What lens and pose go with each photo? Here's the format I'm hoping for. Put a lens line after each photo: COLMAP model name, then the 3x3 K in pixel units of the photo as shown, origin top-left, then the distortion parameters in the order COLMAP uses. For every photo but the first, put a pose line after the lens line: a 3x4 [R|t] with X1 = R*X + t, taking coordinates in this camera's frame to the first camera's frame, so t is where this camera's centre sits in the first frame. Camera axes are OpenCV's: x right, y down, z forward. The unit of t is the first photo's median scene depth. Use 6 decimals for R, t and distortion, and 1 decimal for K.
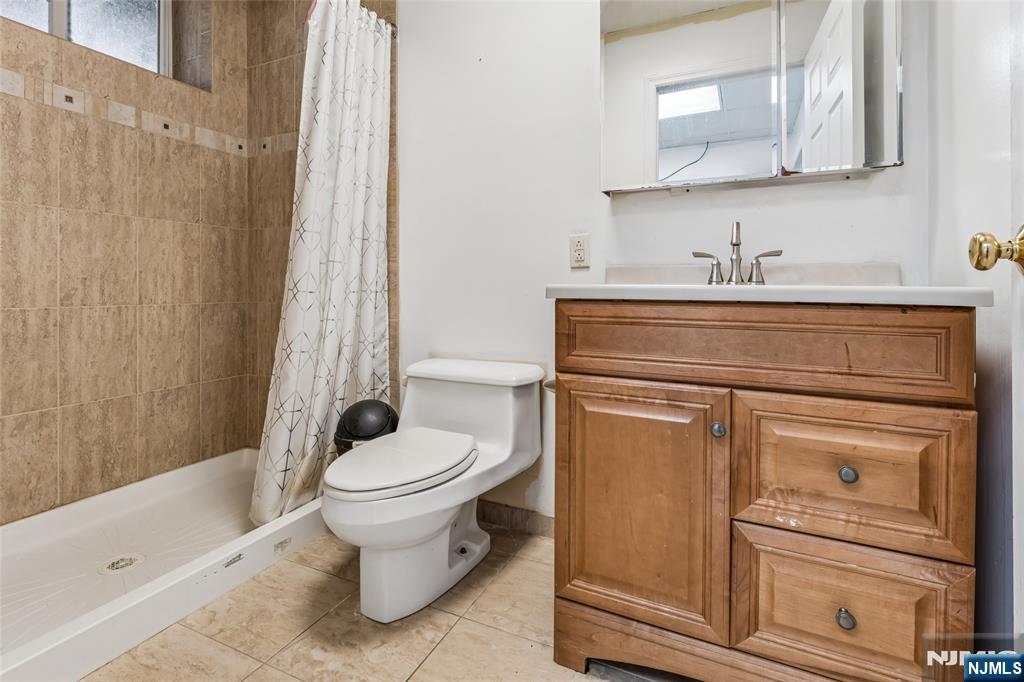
lens RADIAL K [[458.0, 0, 520.3], [0, 458.0, 293.3], [0, 0, 1]] dist [-0.000378, -0.000149]
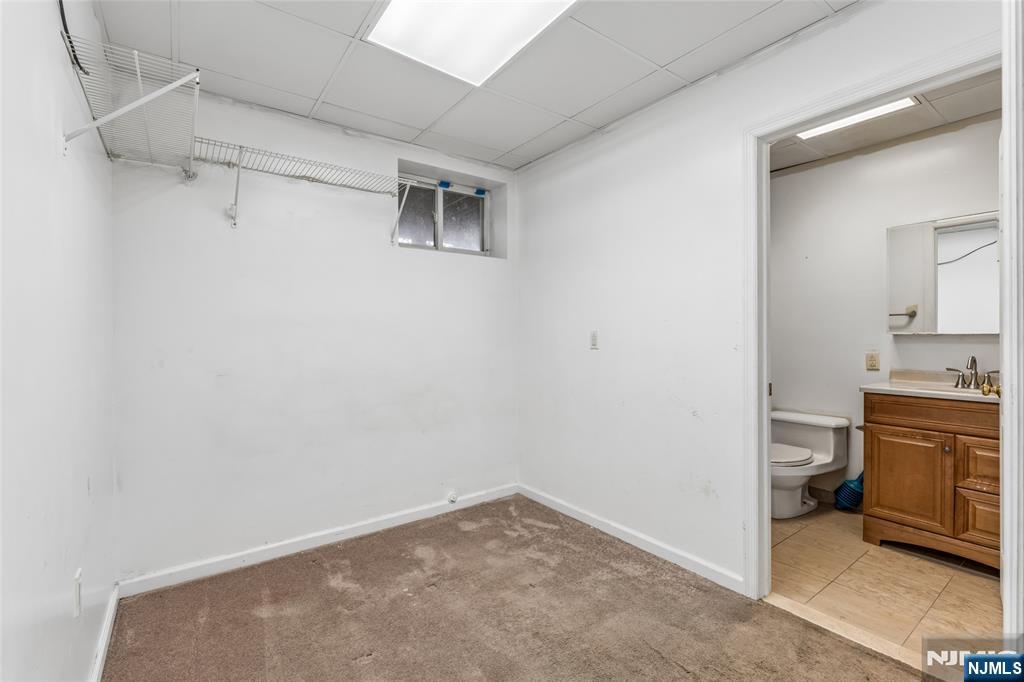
lens RADIAL K [[458.0, 0, 510.1], [0, 458.0, 343.3], [0, 0, 1]] dist [-0.000378, -0.000149]
pose [[0.875768, -0.001658, -0.482730, -0.420993], [0.008226, 0.999900, 0.011490, -0.309483], [0.482662, -0.014034, 0.875694, -2.160507]]
